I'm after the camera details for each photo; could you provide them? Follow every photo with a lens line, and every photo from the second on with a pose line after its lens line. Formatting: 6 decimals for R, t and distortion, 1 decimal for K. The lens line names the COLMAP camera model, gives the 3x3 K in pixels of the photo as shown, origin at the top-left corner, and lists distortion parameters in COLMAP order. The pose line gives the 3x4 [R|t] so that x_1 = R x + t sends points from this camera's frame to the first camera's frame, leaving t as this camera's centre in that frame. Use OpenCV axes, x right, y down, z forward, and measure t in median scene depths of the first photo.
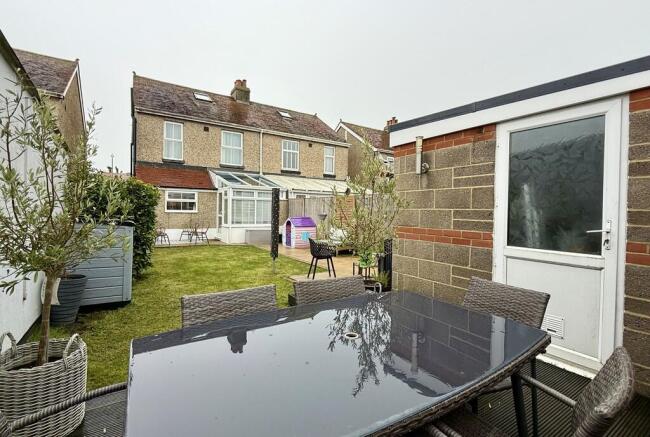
lens RADIAL K [[299.8, 0, 326.2], [0, 299.8, 217.7], [0, 0, 1]] dist [0.000400, -0.000118]
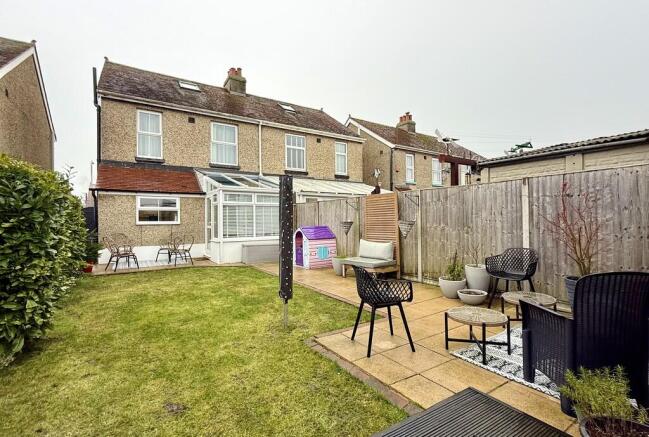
lens RADIAL K [[299.3, 0, 323.6], [0, 299.3, 219.9], [0, 0, 1]] dist [0.000400, -0.000118]
pose [[0.999565, -0.027088, -0.011693, -0.046085], [0.026808, 0.999366, -0.023422, 0.000256], [0.012320, 0.023098, 0.999657, 0.217951]]
